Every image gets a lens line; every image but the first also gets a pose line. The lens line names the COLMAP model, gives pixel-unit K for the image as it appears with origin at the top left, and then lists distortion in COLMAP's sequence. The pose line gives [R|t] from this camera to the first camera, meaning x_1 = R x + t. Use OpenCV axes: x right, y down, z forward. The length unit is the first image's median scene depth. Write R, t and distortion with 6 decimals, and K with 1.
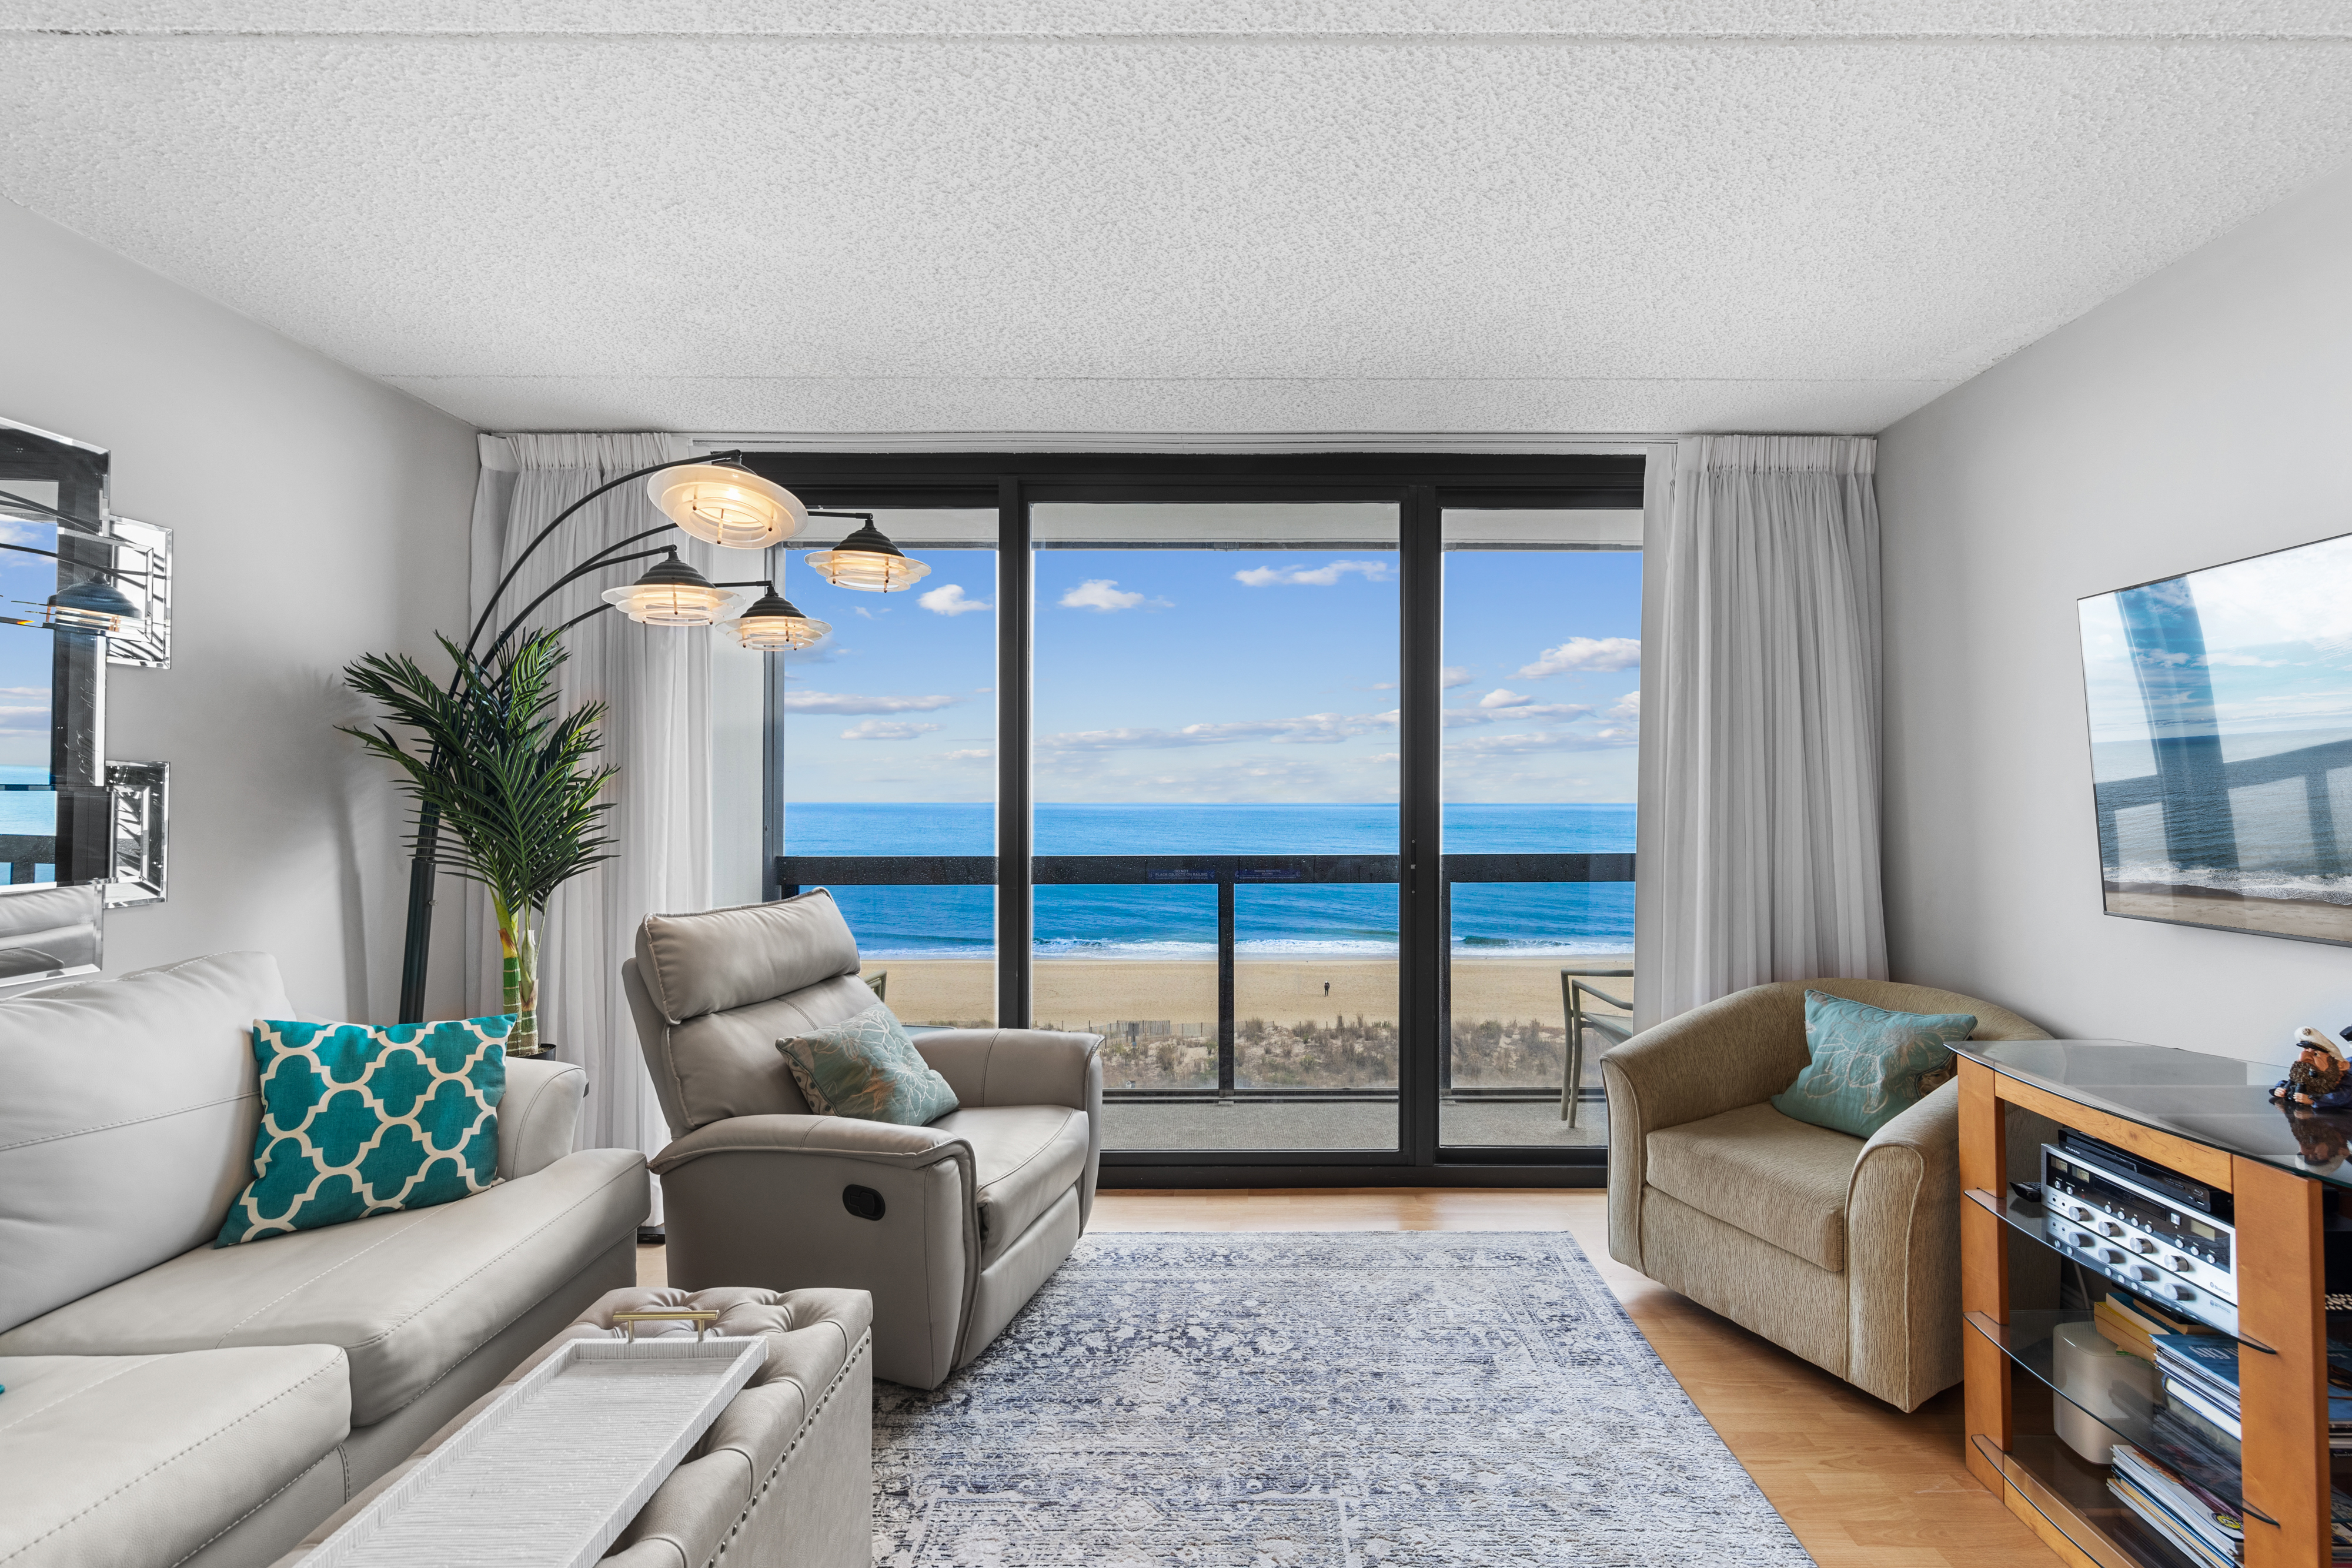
lens RADIAL K [[1002.8, 0, 1236.3], [0, 1002.8, 792.0], [0, 0, 1]] dist [0.003044, -0.000140]
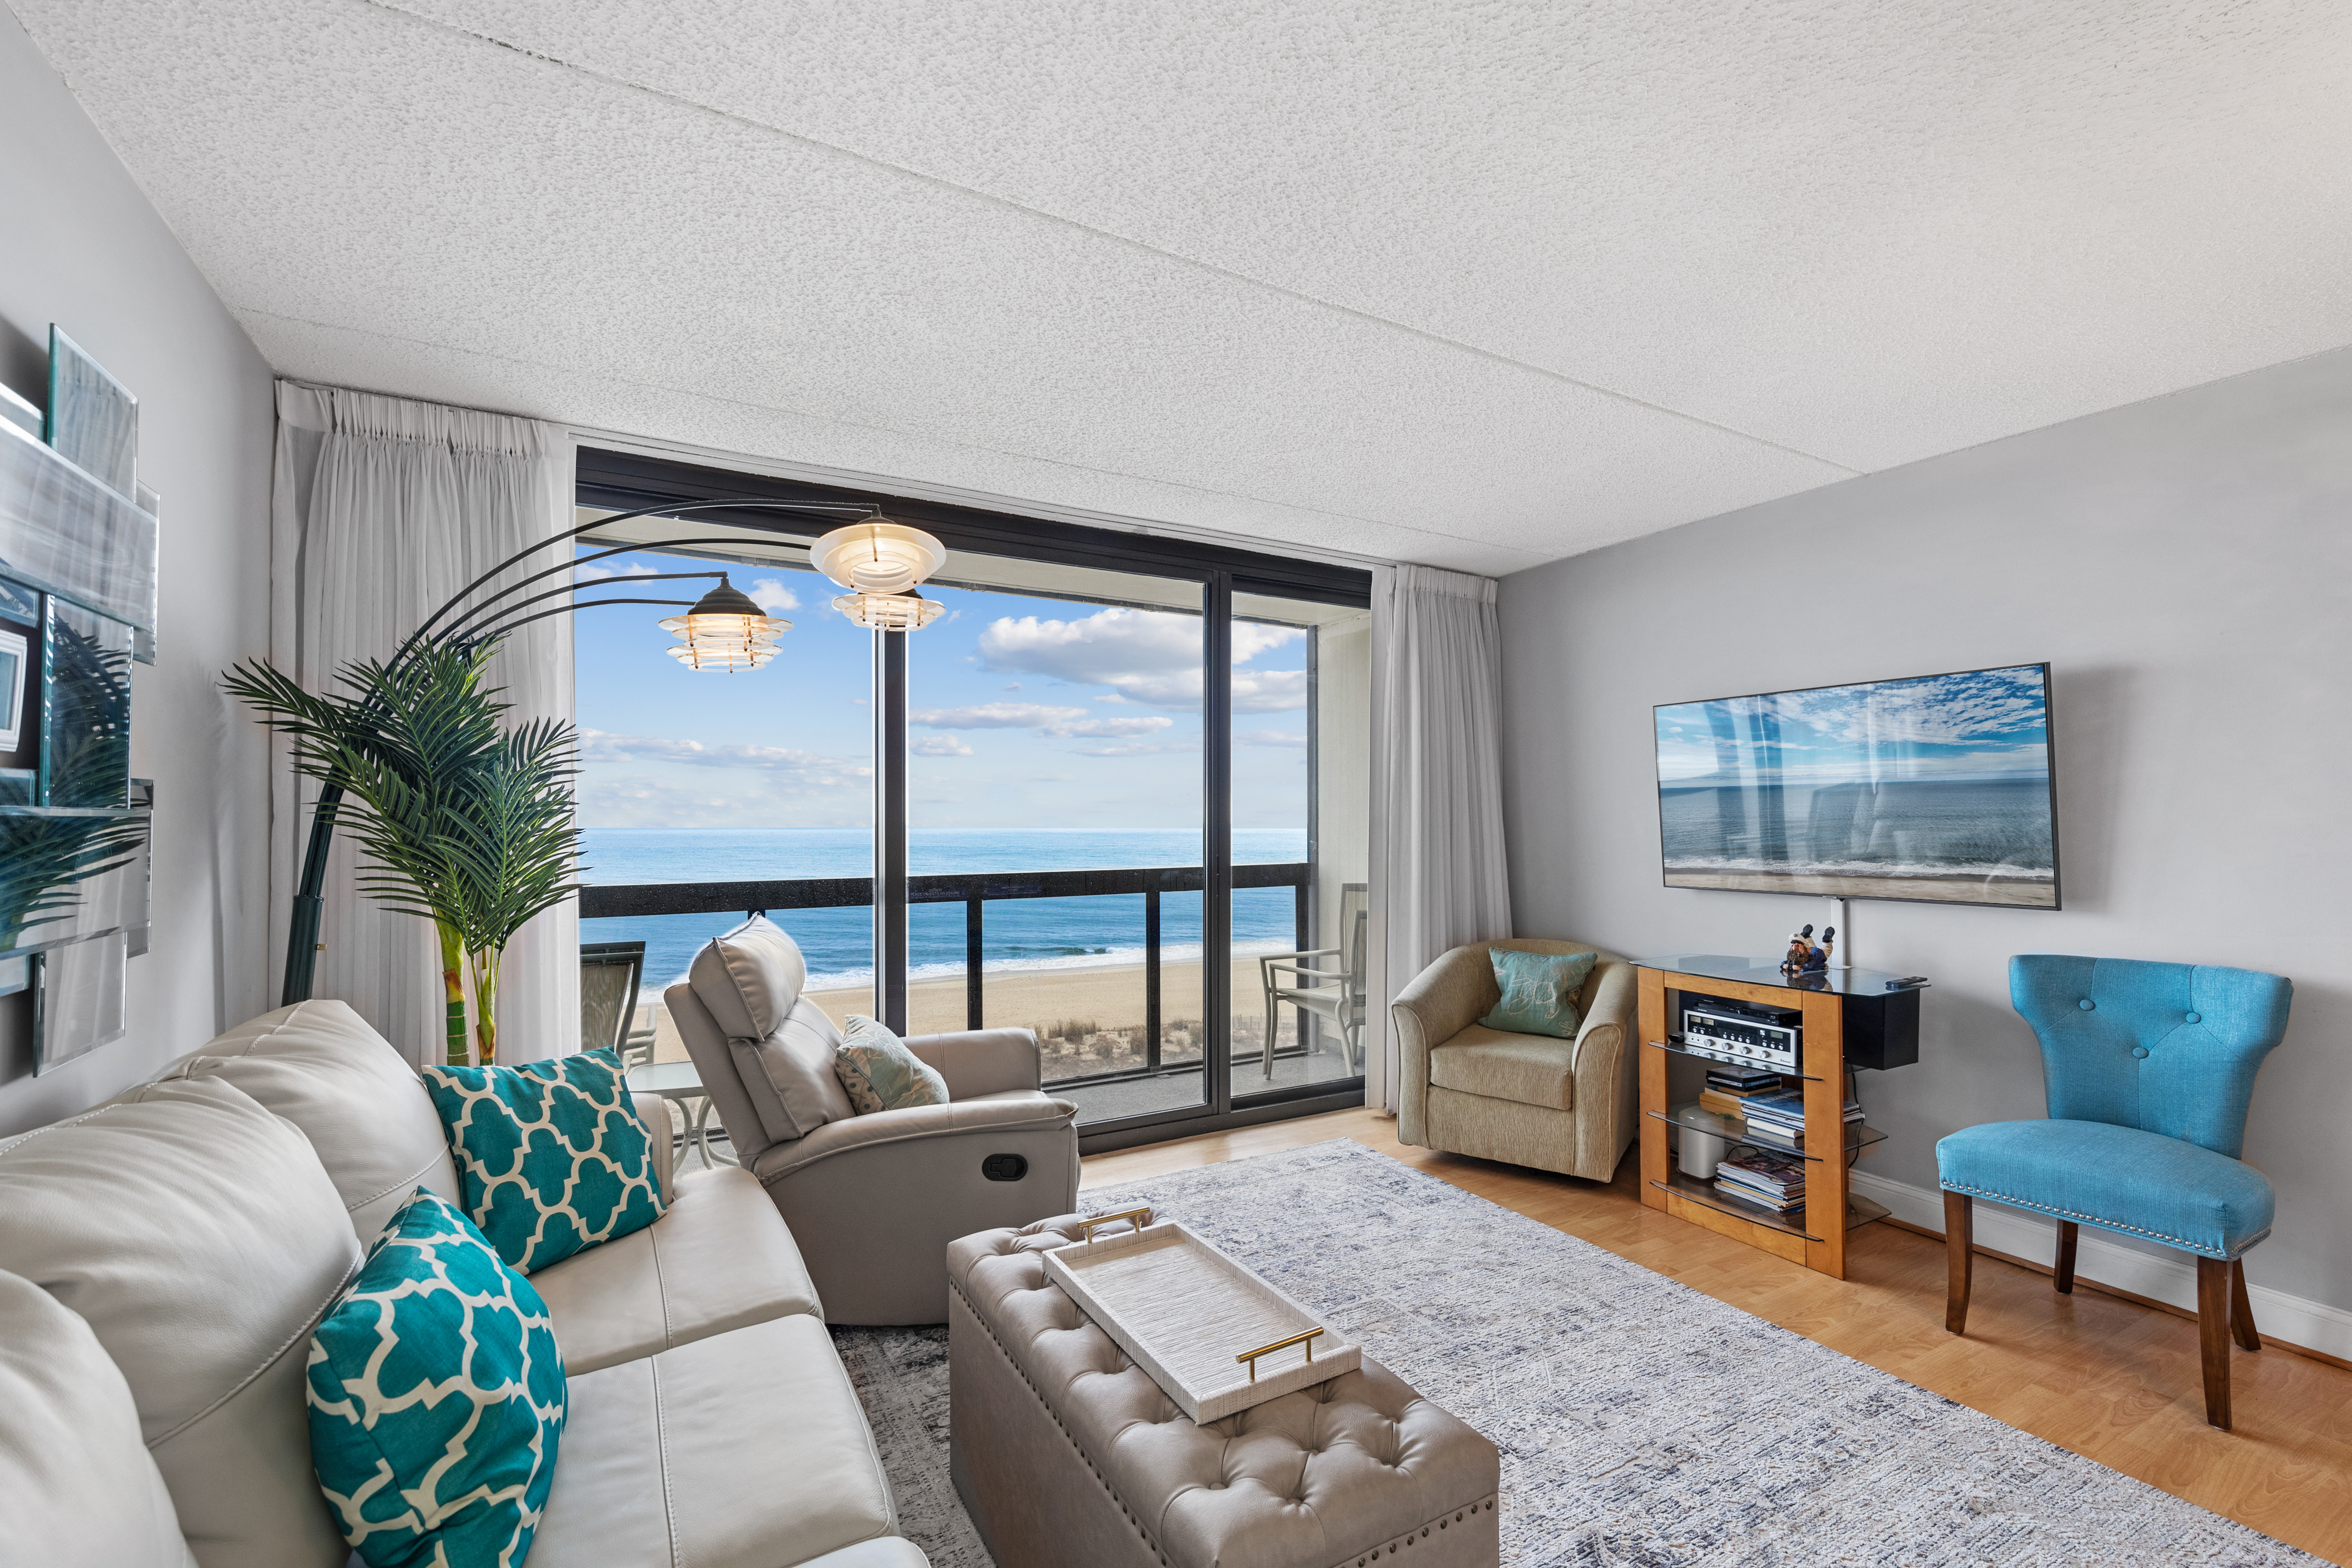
lens RADIAL K [[1028.1, 0, 1178.6], [0, 1028.1, 815.8], [0, 0, 1]] dist [0.002090, 0.000185]
pose [[0.870009, -0.000564, 0.493036, -0.671862], [-0.000719, 0.999997, 0.002413, -0.004126], [-0.493035, -0.002453, 0.870006, -0.123349]]
